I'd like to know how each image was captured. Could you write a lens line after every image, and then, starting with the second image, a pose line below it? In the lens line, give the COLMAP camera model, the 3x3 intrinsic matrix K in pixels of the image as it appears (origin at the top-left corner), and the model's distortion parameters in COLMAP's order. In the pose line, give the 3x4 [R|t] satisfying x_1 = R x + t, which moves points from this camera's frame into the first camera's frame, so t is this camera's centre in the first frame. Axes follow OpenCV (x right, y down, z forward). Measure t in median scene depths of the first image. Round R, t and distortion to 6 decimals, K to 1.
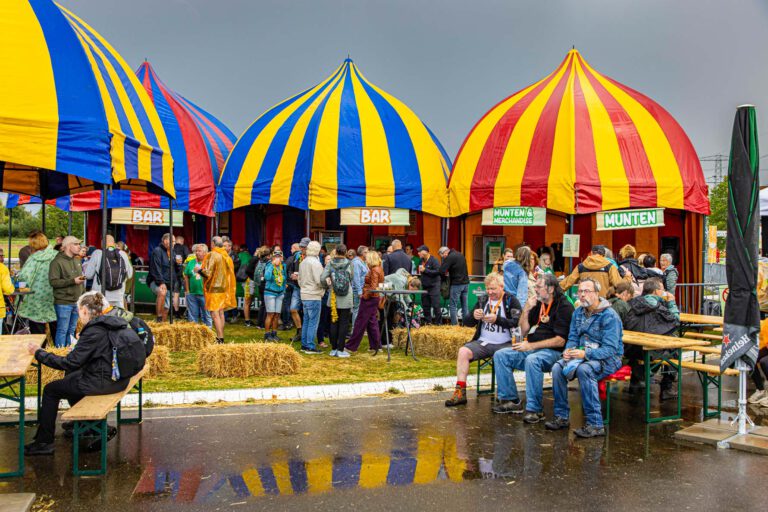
lens RADIAL K [[780.7, 0, 384.0], [0, 780.7, 256.0], [0, 0, 1]] dist [0.015155, -0.004295]
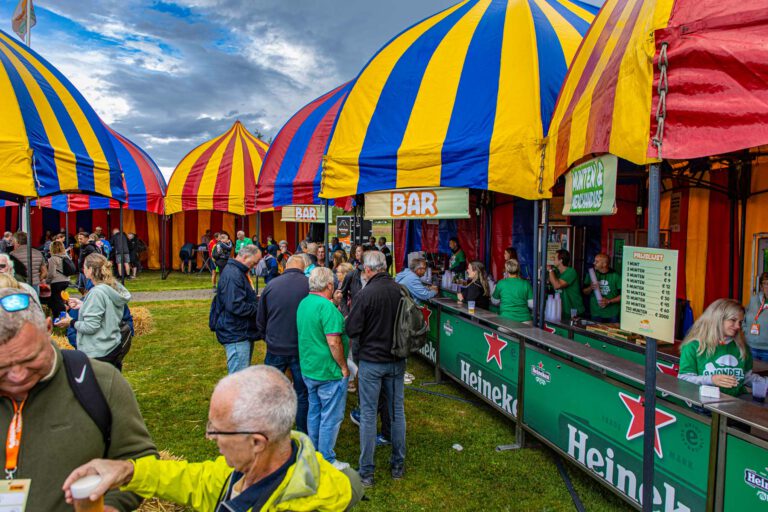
lens RADIAL K [[518.8, 0, 384.0], [0, 518.8, 256.0], [0, 0, 1]] dist [-0.000560, 0.001125]
pose [[0.565767, 0.042398, -0.823474, 0.301764], [-0.014949, 0.999040, 0.041166, -0.027789], [0.824430, -0.010980, 0.565858, 0.768515]]
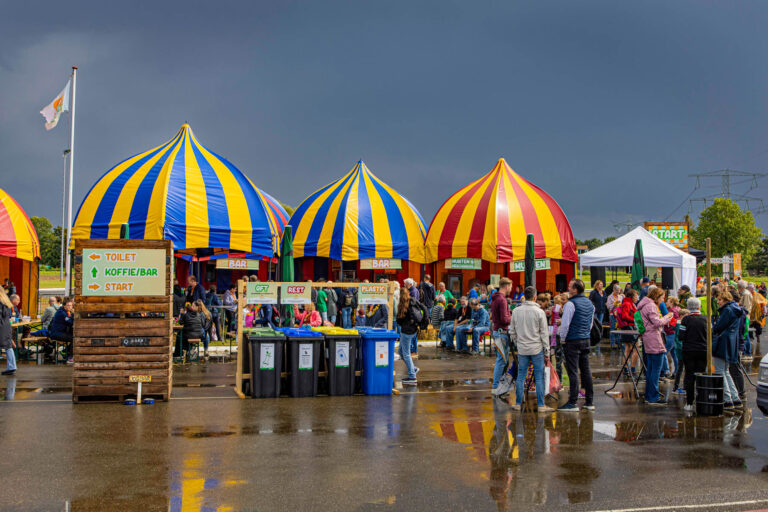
lens RADIAL K [[888.8, 0, 384.0], [0, 888.8, 256.0], [0, 0, 1]] dist [0.007931, 0.018283]
pose [[0.999484, -0.005377, 0.031676, -0.064722], [0.006350, 0.999509, -0.030695, -0.009060], [-0.031495, 0.030880, 0.999027, -0.896635]]
